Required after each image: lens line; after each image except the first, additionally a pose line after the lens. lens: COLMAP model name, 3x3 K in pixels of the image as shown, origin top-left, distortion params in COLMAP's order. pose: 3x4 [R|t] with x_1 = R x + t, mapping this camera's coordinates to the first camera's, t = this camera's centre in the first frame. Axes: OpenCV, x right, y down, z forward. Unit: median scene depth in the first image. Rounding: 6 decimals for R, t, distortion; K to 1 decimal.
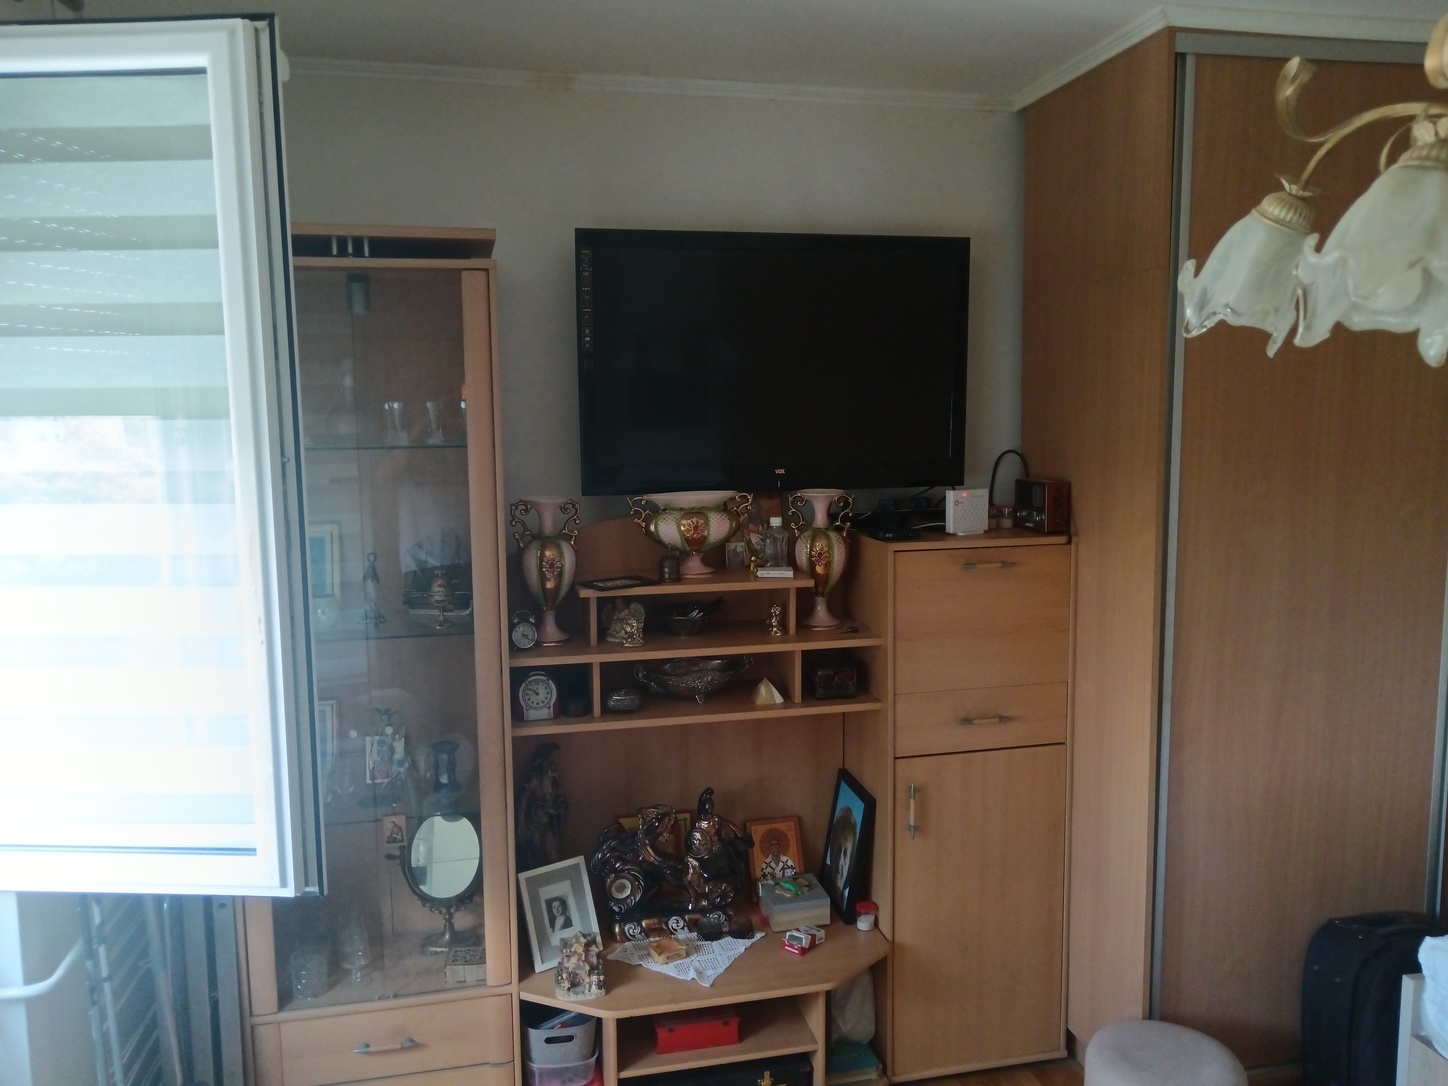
lens RADIAL K [[1092.5, 0, 724.0], [0, 1092.5, 543.0], [0, 0, 1]] dist [-0.029824, 0.000591]
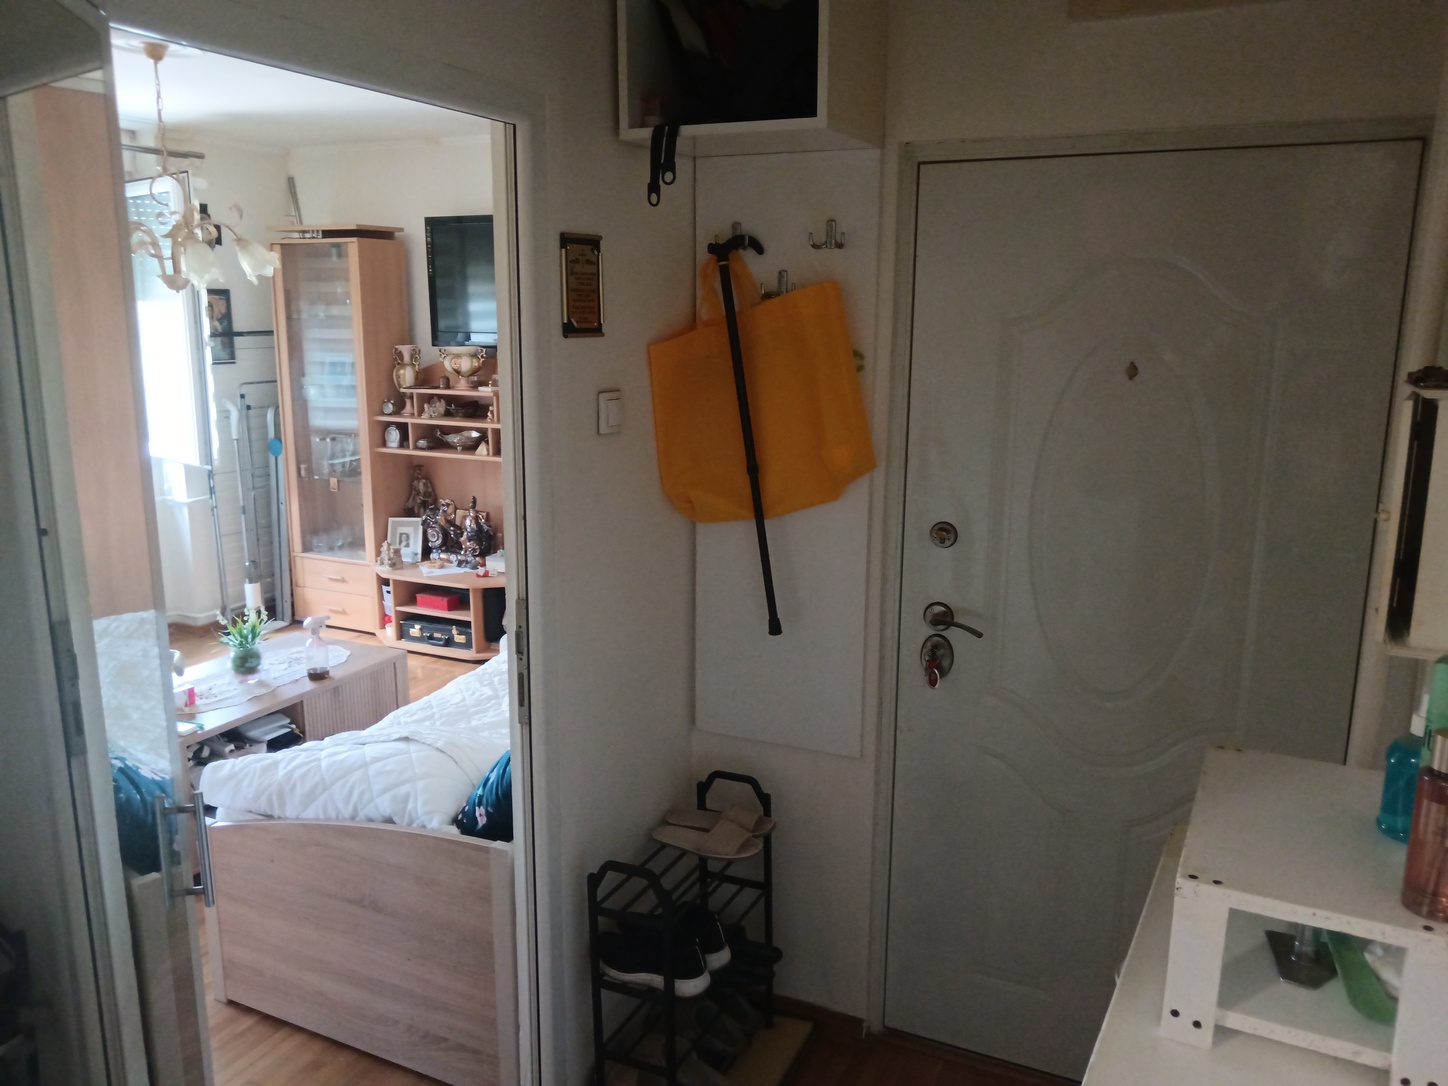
lens RADIAL K [[1092.5, 0, 724.0], [0, 1092.5, 543.0], [0, 0, 1]] dist [-0.029824, 0.000591]
pose [[0.785922, 0.143663, -0.601405, 1.651490], [-0.092702, 0.989017, 0.115112, 0.037942], [0.611338, -0.034718, 0.790608, -0.323087]]
